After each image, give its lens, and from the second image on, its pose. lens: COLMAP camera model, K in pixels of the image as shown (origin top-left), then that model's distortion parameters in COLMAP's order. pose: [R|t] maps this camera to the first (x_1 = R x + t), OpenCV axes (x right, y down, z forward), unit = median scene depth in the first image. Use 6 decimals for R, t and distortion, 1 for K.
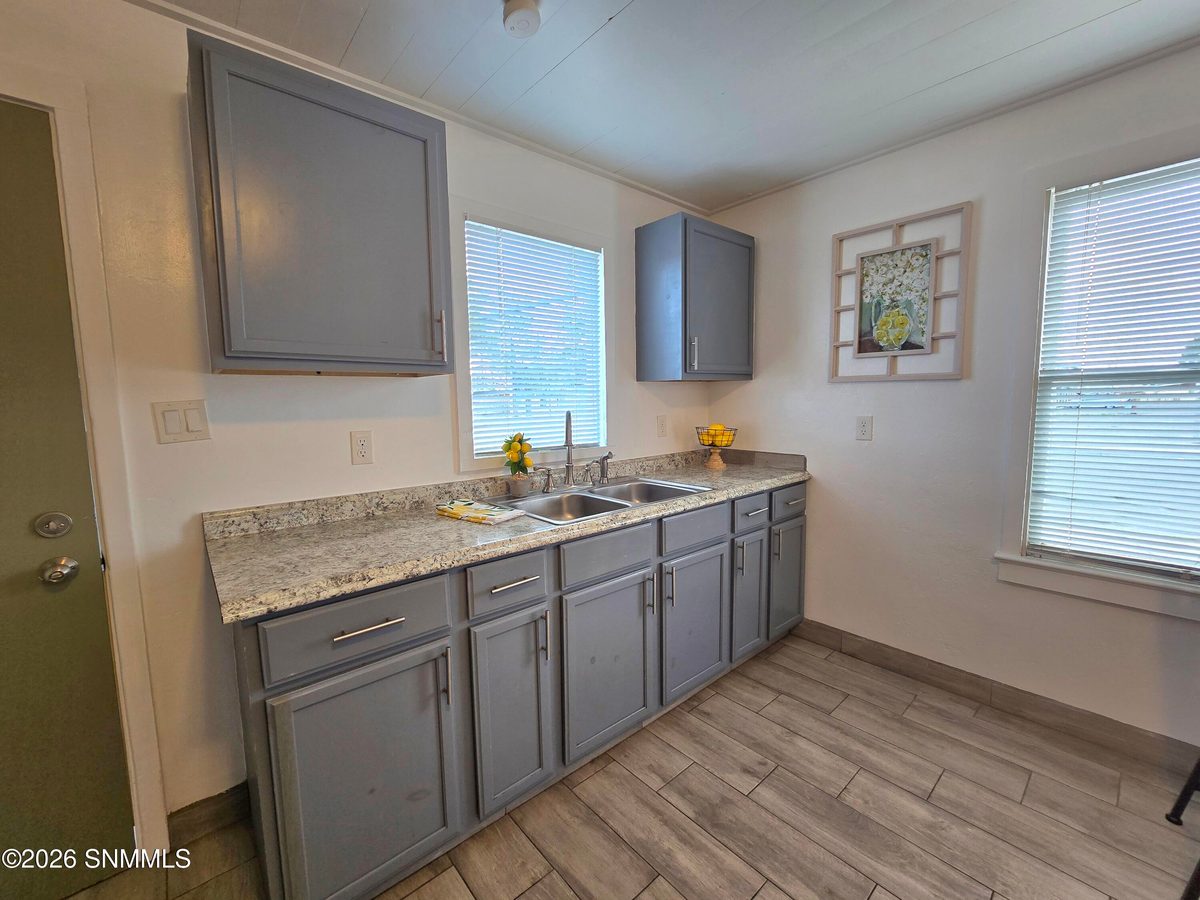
lens RADIAL K [[488.1, 0, 600.0], [0, 488.1, 450.0], [0, 0, 1]] dist [-0.004544, 0.000527]
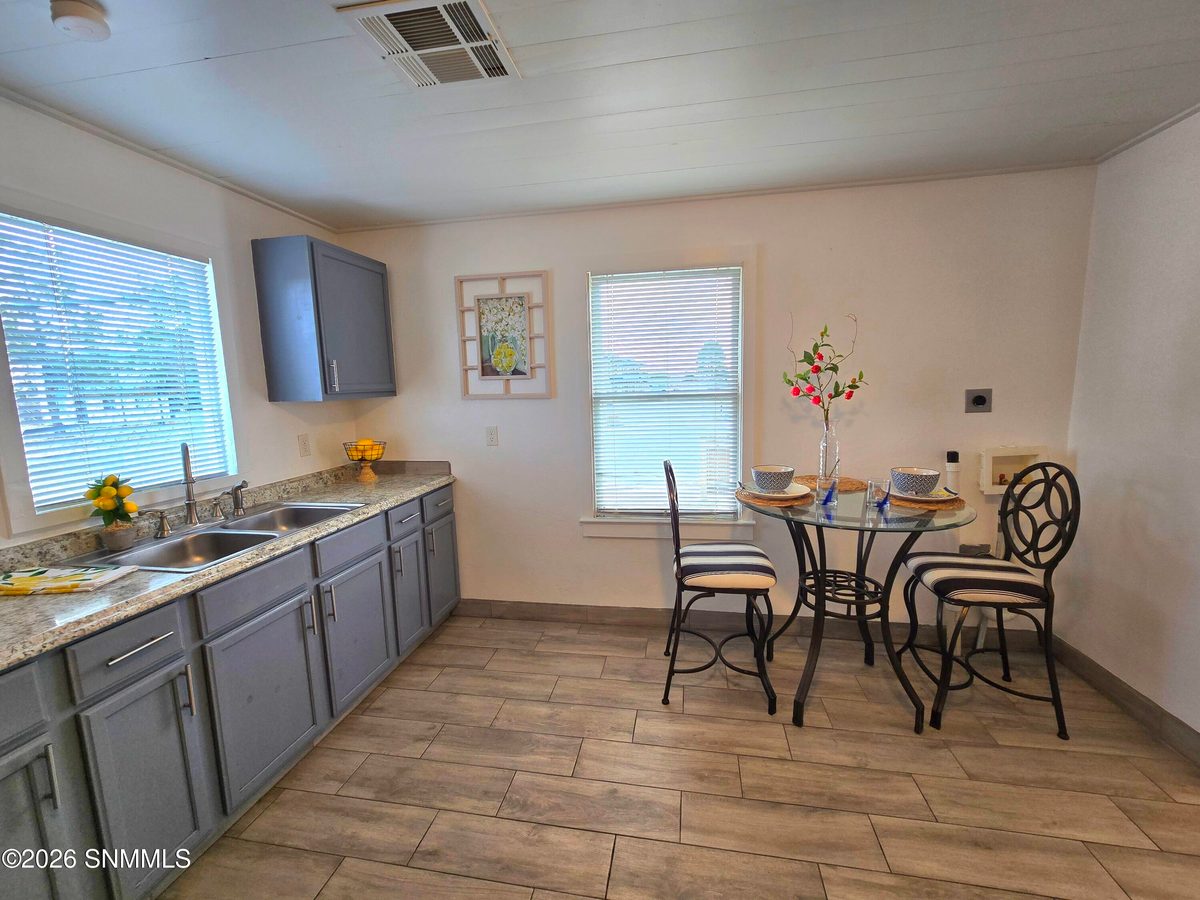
lens RADIAL K [[488.1, 0, 600.0], [0, 488.1, 450.0], [0, 0, 1]] dist [-0.004544, 0.000527]
pose [[0.780031, -0.085653, 0.619851, -0.023633], [0.076645, 0.996207, 0.041207, -0.046671], [-0.621029, 0.015366, 0.783637, -0.178762]]
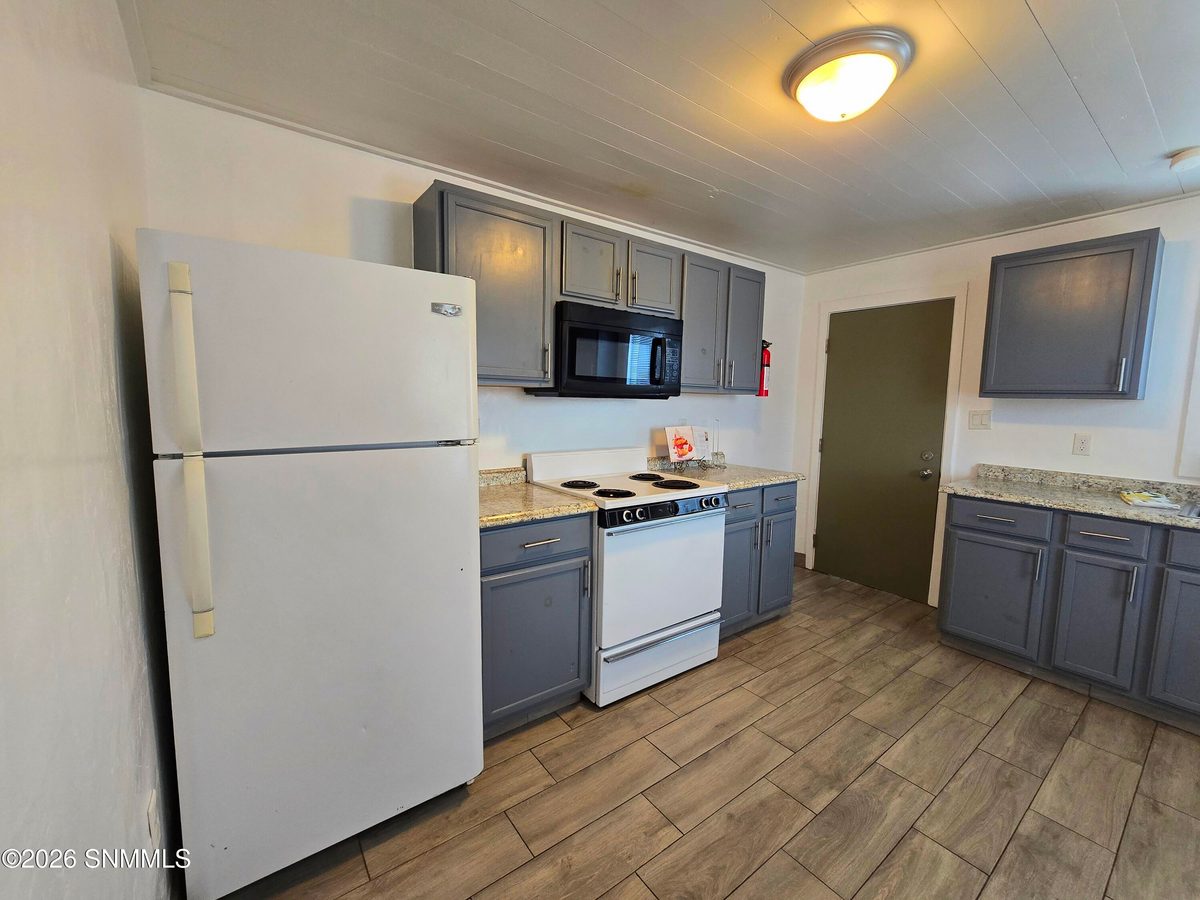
lens RADIAL K [[488.1, 0, 600.0], [0, 488.1, 450.0], [0, 0, 1]] dist [-0.004544, 0.000527]
pose [[-0.077449, 0.118532, -0.989925, 1.013933], [-0.118120, 0.984824, 0.127162, -0.002760], [0.989974, 0.126779, -0.062273, -0.375285]]
